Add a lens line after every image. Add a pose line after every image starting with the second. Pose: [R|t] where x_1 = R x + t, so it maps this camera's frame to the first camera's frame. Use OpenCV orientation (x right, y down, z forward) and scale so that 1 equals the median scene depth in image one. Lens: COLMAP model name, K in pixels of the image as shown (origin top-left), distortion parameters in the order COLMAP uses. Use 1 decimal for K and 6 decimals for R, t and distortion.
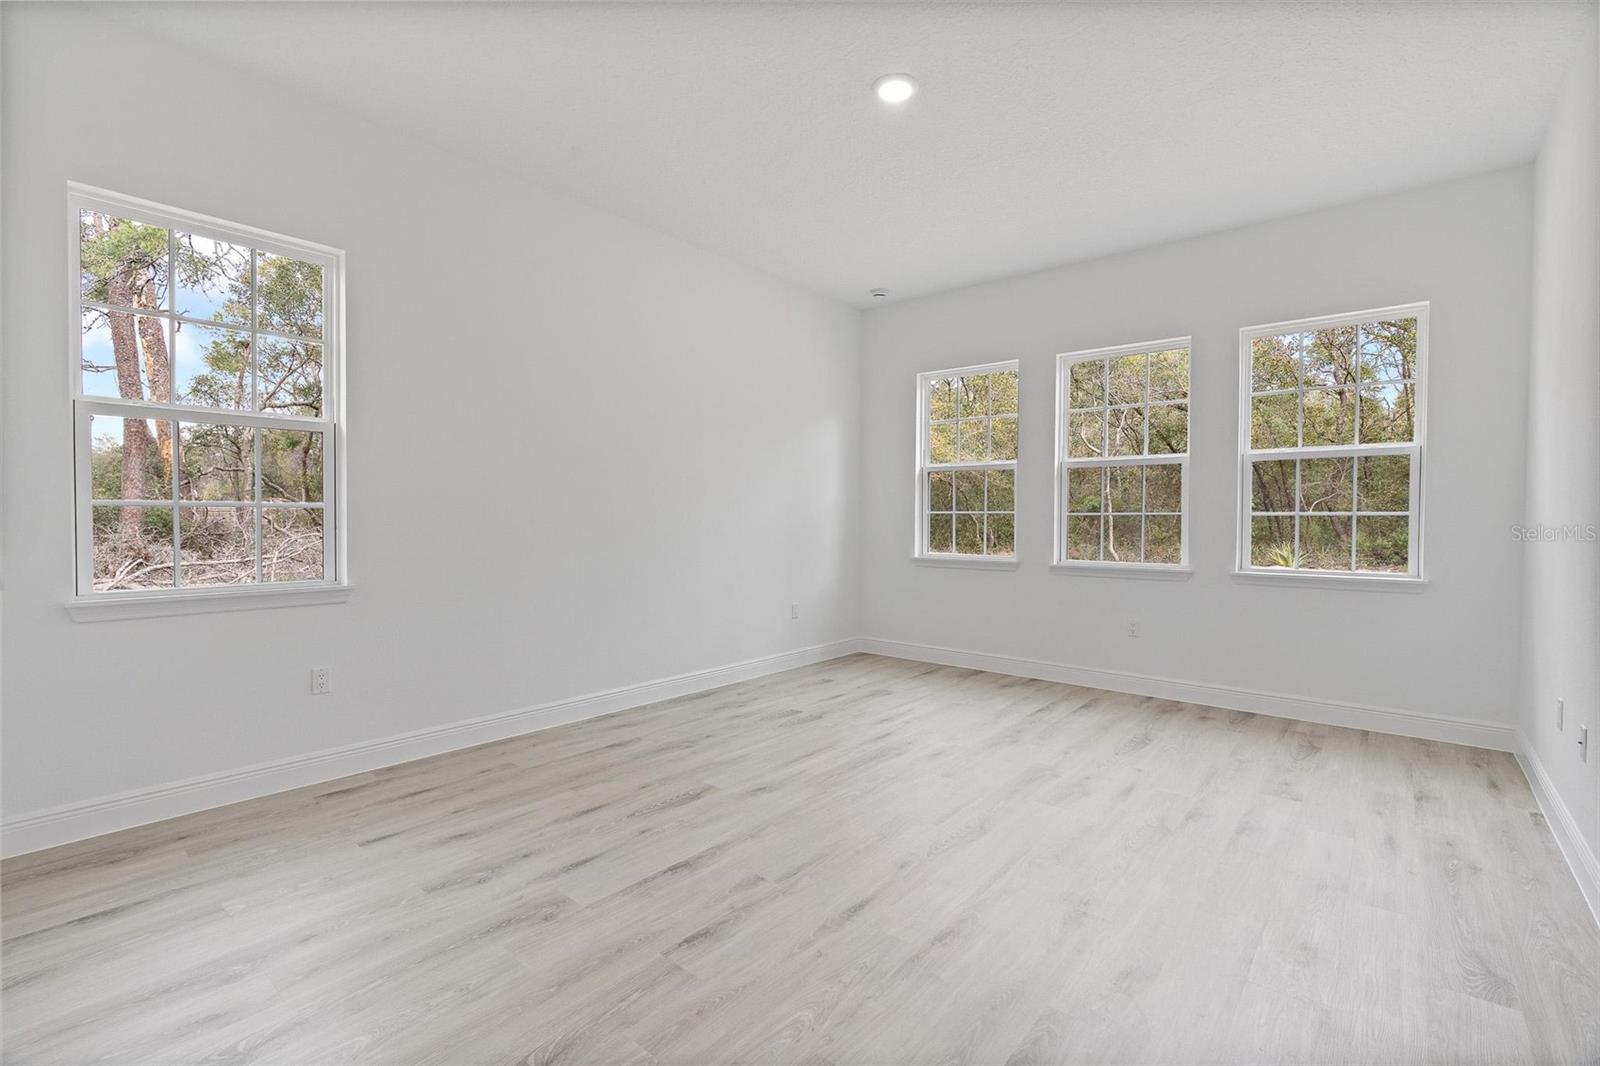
lens RADIAL K [[725.1, 0, 755.9], [0, 725.1, 527.4], [0, 0, 1]] dist [-0.006001, 0.001096]
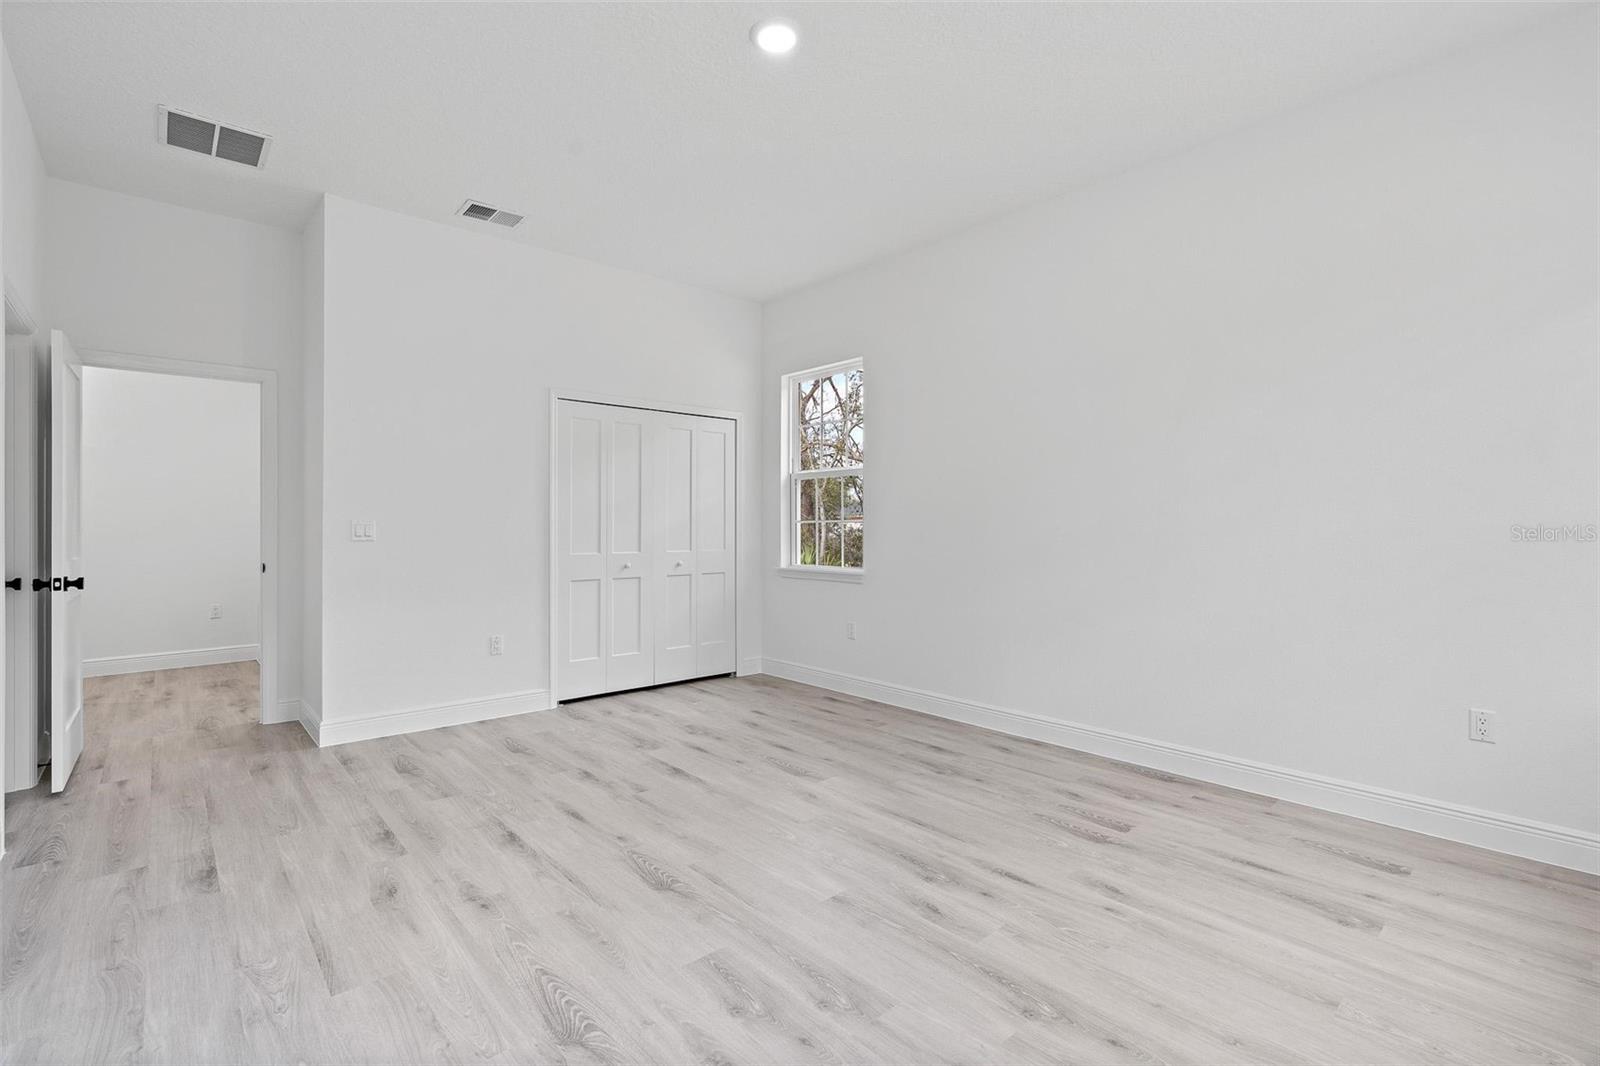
lens RADIAL K [[725.1, 0, 796.7], [0, 725.1, 531.8], [0, 0, 1]] dist [-0.006001, 0.001096]
pose [[-0.125003, -0.000427, -0.992156, 0.916709], [-0.015004, 0.999886, 0.001460, 0.000593], [0.992043, 0.015069, -0.124995, 1.019630]]
